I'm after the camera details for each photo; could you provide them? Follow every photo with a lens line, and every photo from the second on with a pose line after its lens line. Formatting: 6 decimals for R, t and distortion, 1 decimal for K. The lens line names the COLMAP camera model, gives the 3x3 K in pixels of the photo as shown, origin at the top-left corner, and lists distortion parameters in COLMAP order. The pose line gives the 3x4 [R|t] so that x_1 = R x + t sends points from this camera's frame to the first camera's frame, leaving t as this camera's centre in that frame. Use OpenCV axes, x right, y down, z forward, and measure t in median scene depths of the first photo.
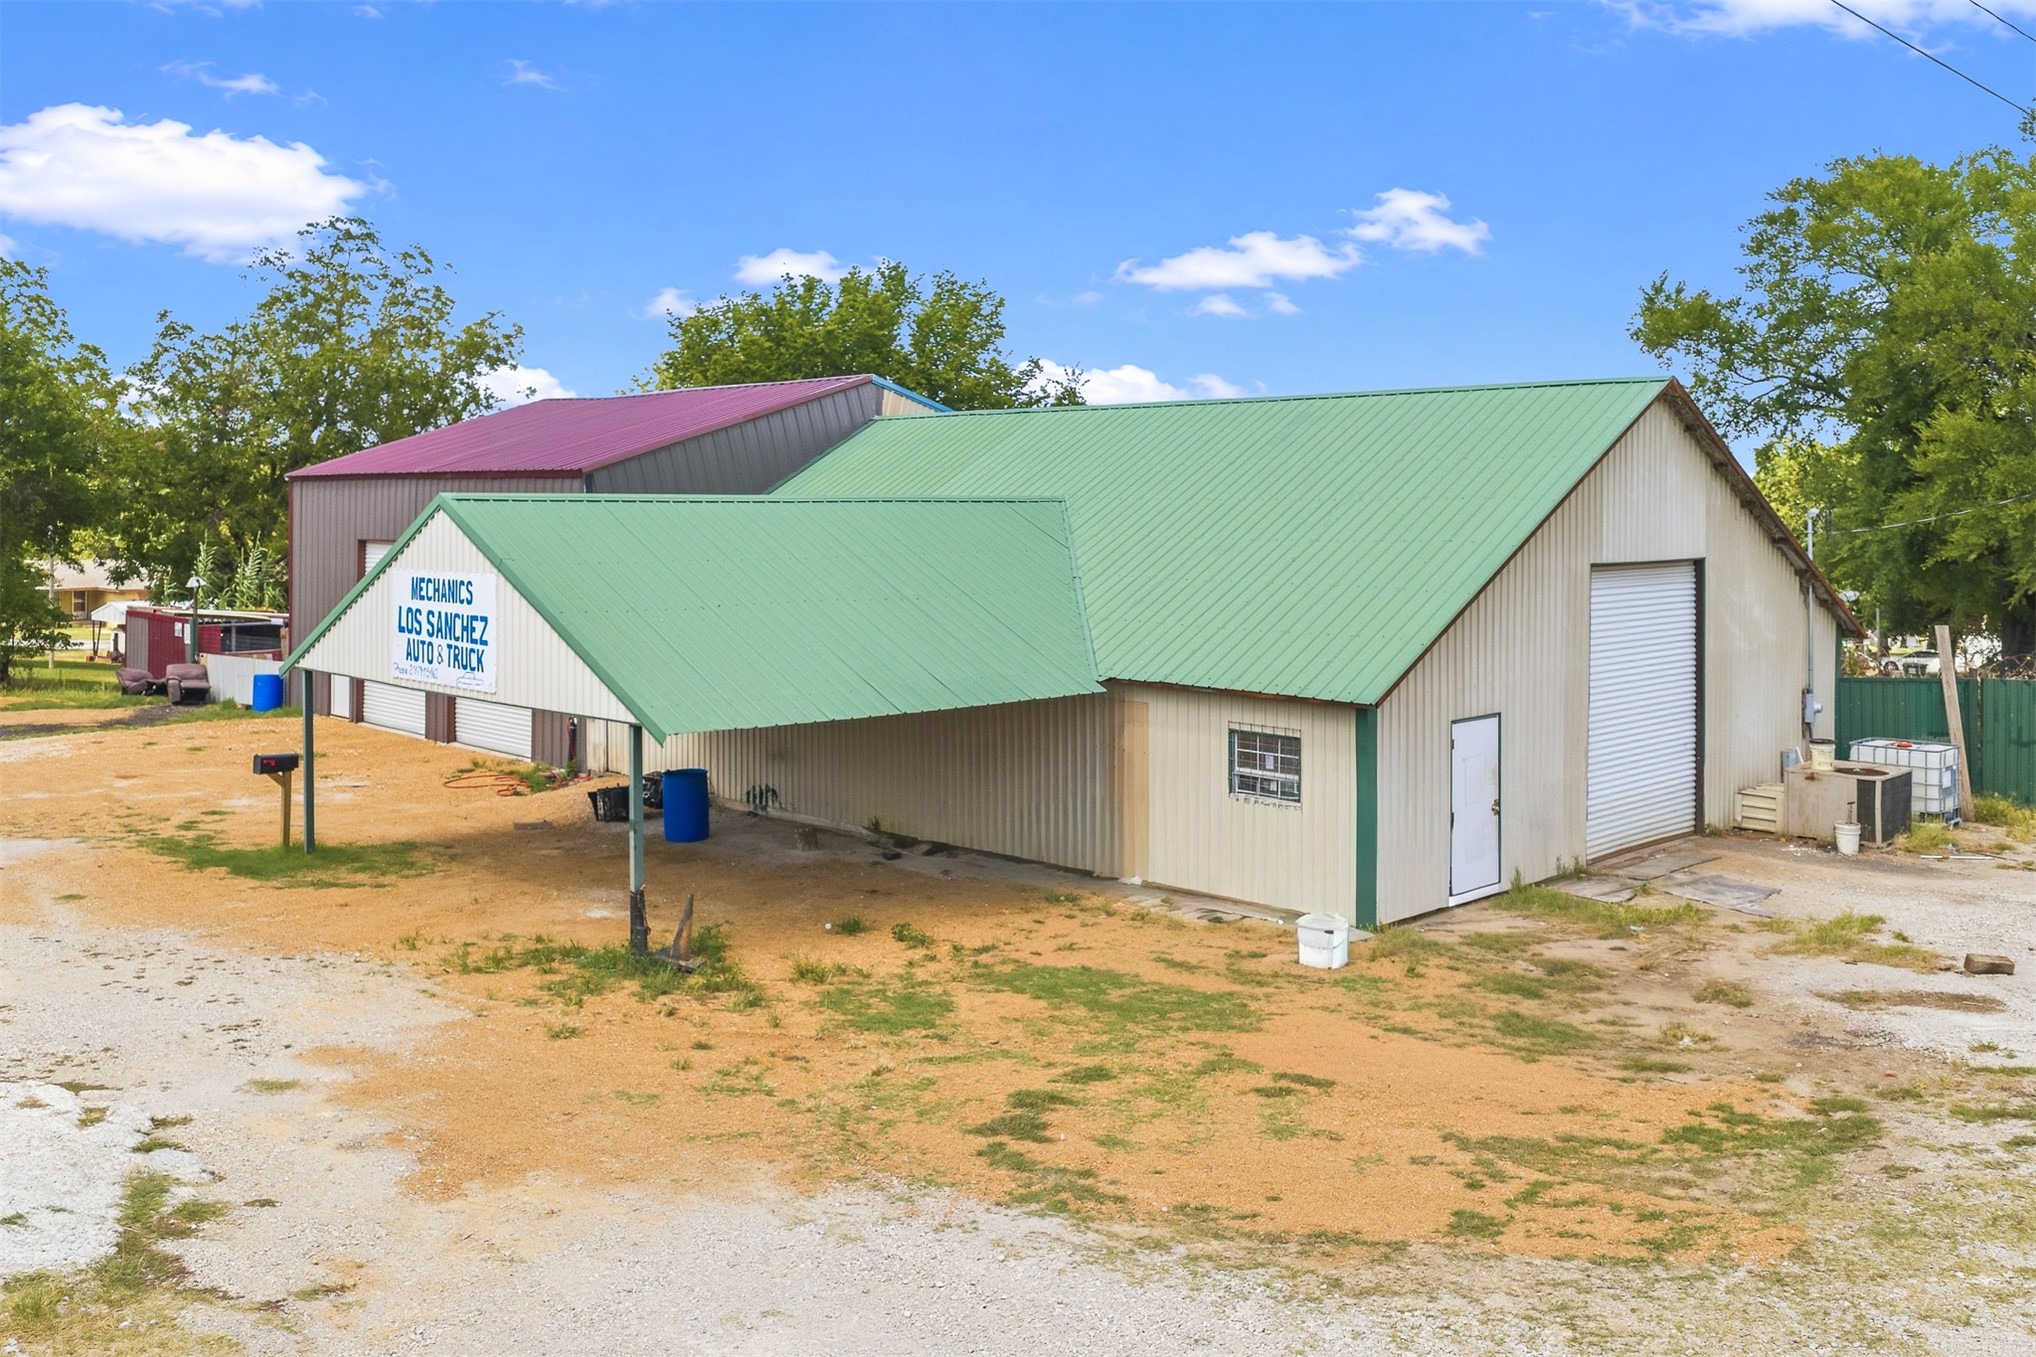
lens RADIAL K [[1694.2, 0, 1018.0], [0, 1694.2, 678.5], [0, 0, 1]] dist [0.003935, -0.011976]
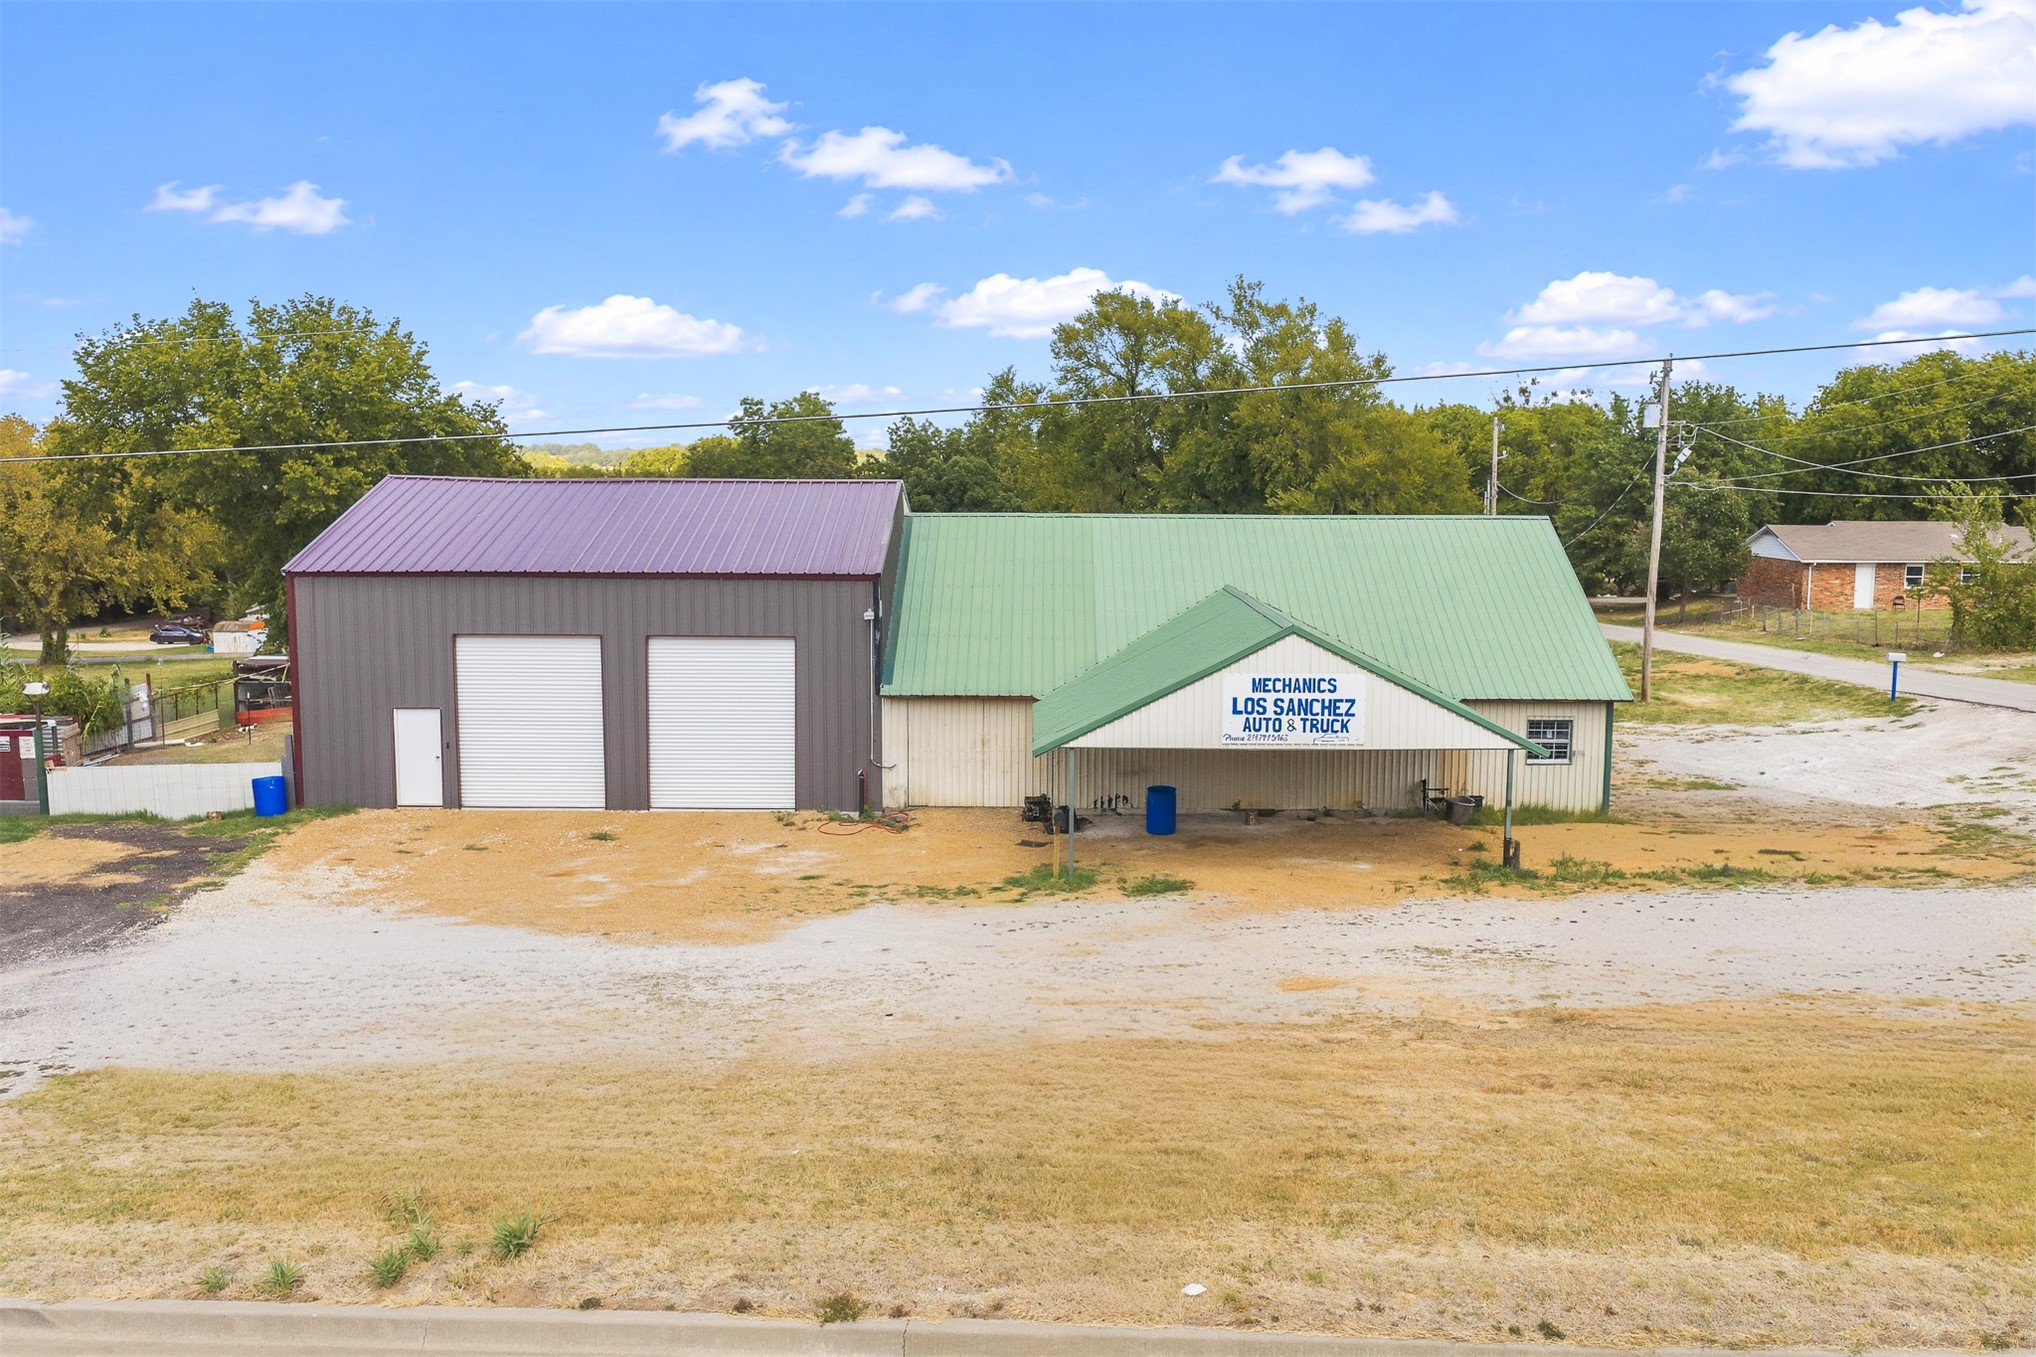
lens RADIAL K [[1694.2, 0, 1018.0], [0, 1694.2, 678.5], [0, 0, 1]] dist [0.003935, -0.011976]
pose [[0.711348, -0.087473, 0.697375, -1.633834], [0.068238, 0.996133, 0.055342, -0.164107], [-0.699519, 0.008220, 0.714566, 0.037988]]
